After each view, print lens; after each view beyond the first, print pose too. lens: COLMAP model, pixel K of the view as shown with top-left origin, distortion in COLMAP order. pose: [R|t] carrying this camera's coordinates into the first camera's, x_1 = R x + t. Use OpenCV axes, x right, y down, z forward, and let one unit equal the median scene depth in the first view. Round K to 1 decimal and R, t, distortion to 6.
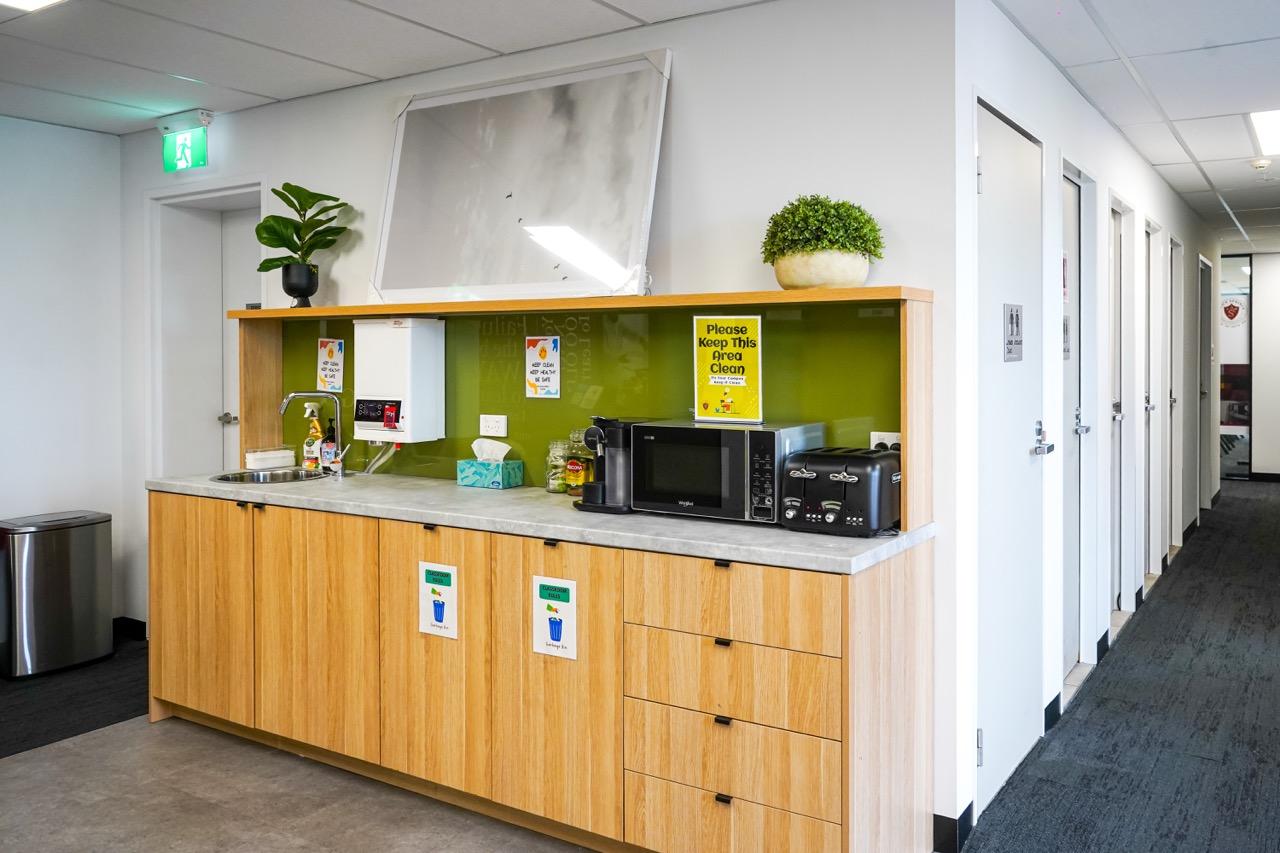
lens RADIAL K [[1037.3, 0, 642.7], [0, 1037.3, 356.9], [0, 0, 1]] dist [-0.005437, 0.007161]
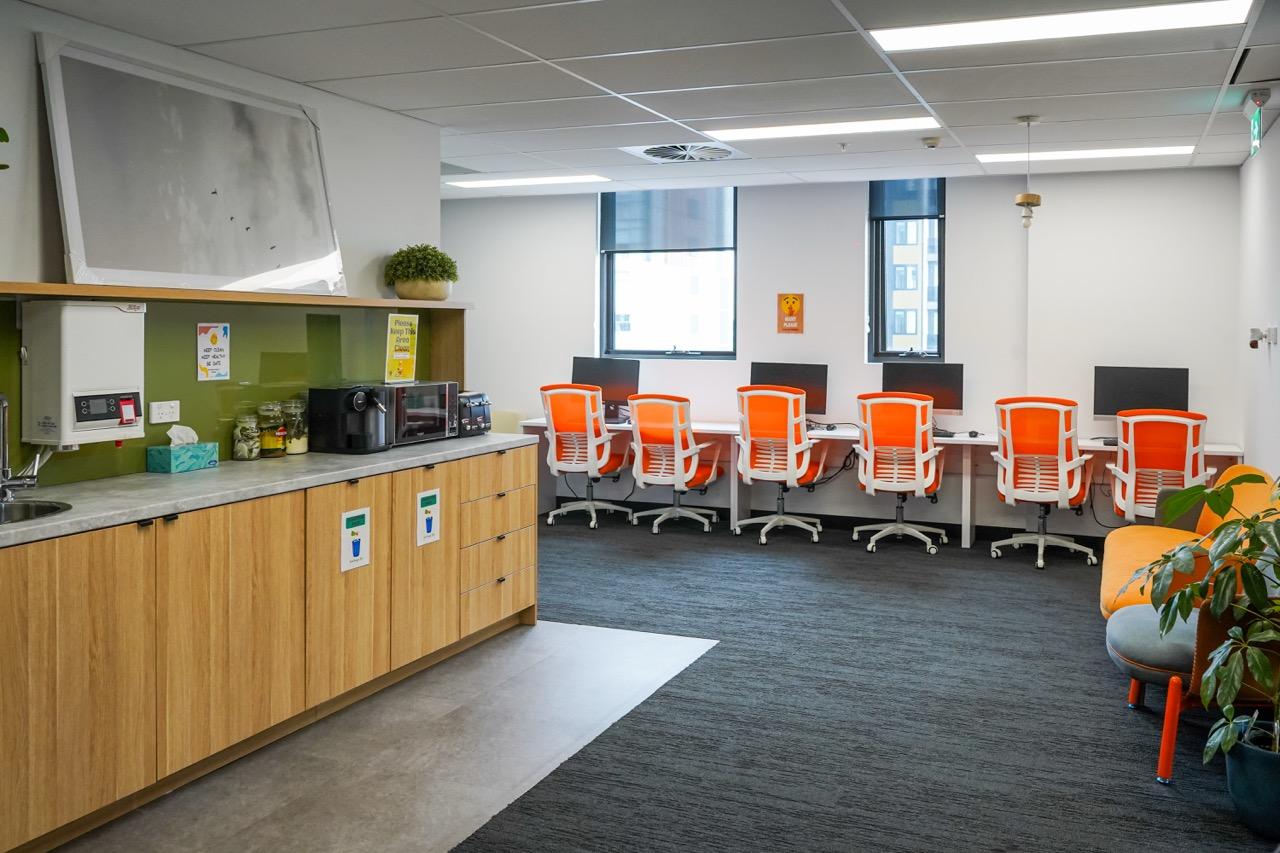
lens RADIAL K [[1174.3, 0, 641.1], [0, 1174.3, 344.5], [0, 0, 1]] dist [0.004835, -0.005471]
pose [[-0.178326, -0.013145, 0.983884, -1.564711], [0.001647, 0.999905, 0.013657, -0.015858], [-0.983970, 0.004056, -0.178287, 0.874461]]
